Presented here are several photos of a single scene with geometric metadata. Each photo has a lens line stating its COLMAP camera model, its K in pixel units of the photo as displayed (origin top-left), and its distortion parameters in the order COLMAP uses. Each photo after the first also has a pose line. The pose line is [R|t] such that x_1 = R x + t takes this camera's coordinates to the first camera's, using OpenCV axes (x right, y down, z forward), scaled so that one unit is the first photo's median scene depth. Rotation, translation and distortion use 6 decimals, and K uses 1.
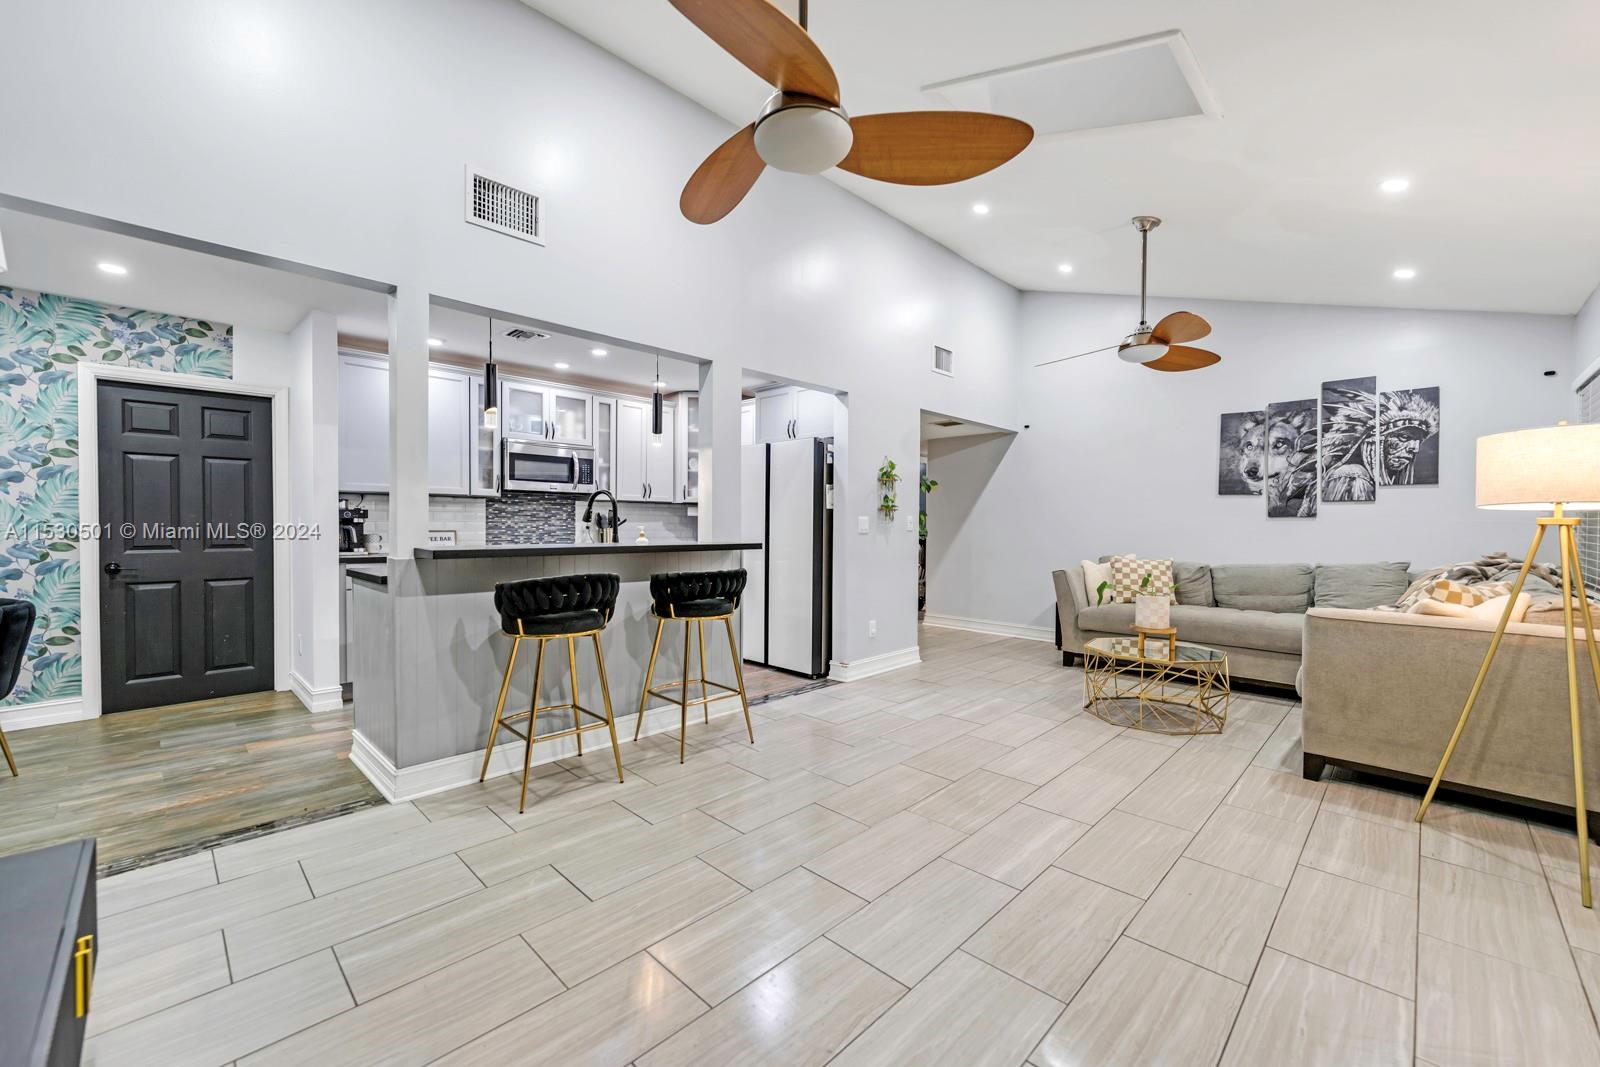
lens RADIAL K [[662.7, 0, 799.5], [0, 662.7, 532.0], [0, 0, 1]] dist [-0.001806, -0.000600]
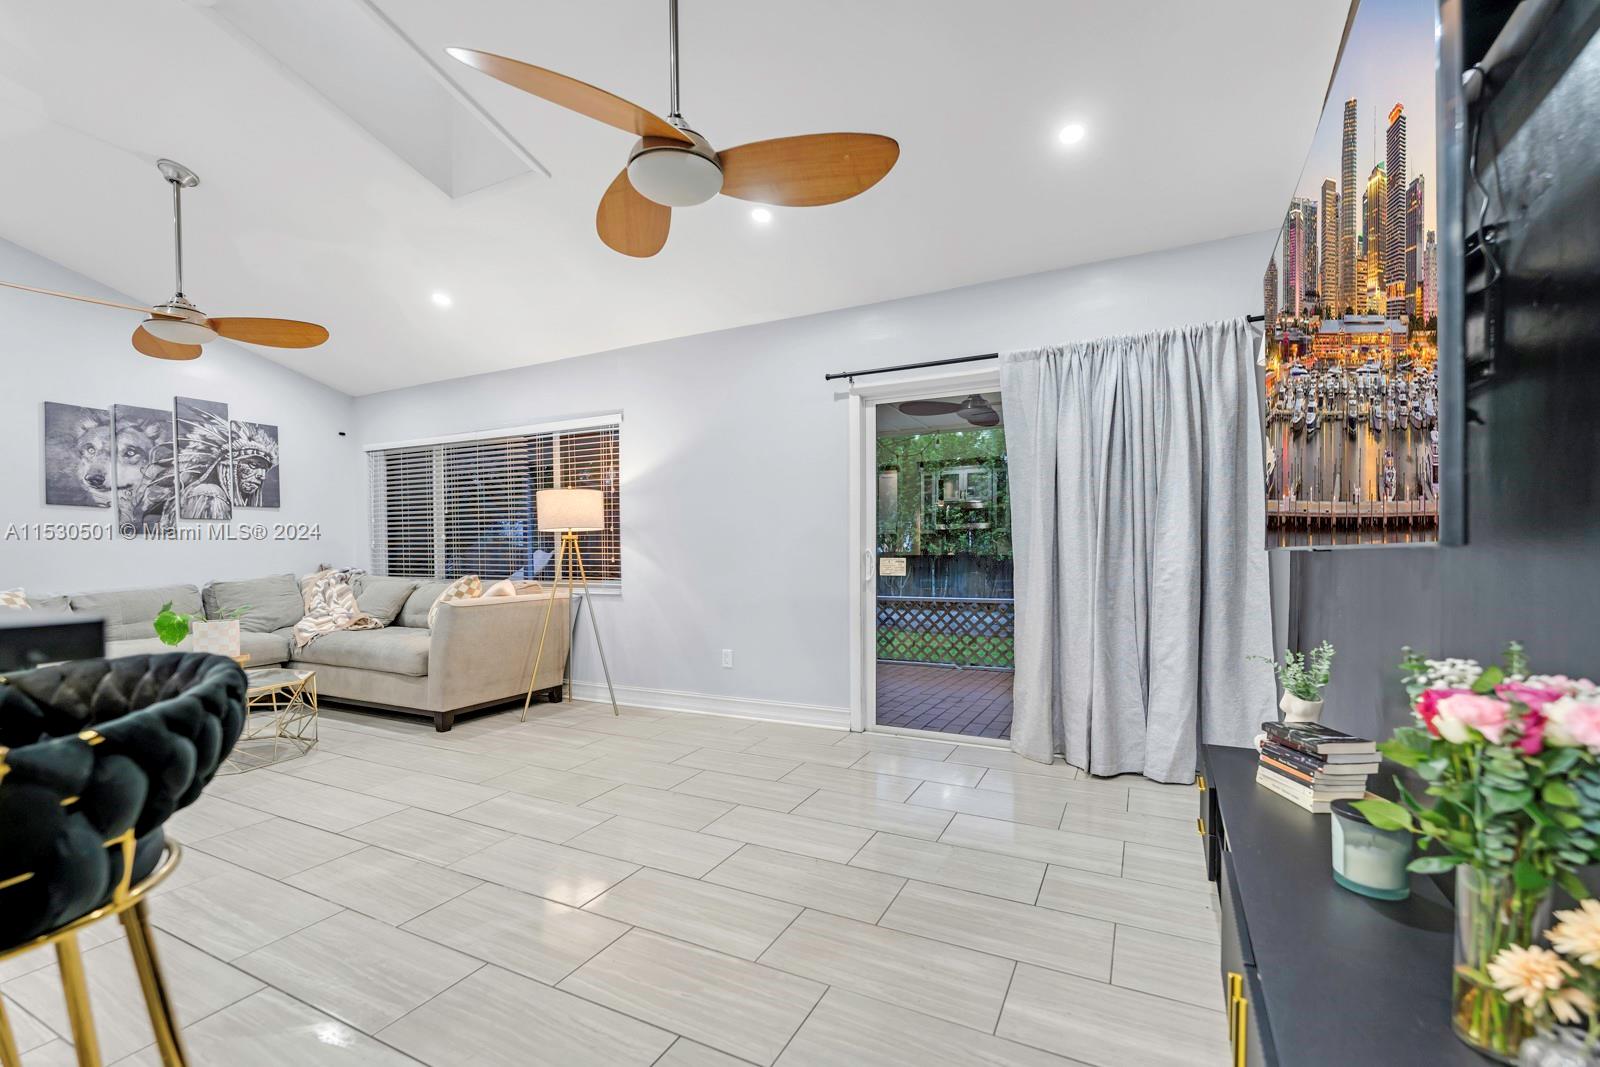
lens RADIAL K [[662.7, 0, 797.3], [0, 662.7, 550.4], [0, 0, 1]] dist [-0.001806, -0.000600]
pose [[-0.299622, -0.008688, 0.954018, -0.422373], [0.017296, 0.999745, 0.014537, 0.002454], [-0.953901, 0.020856, -0.299395, 0.432110]]
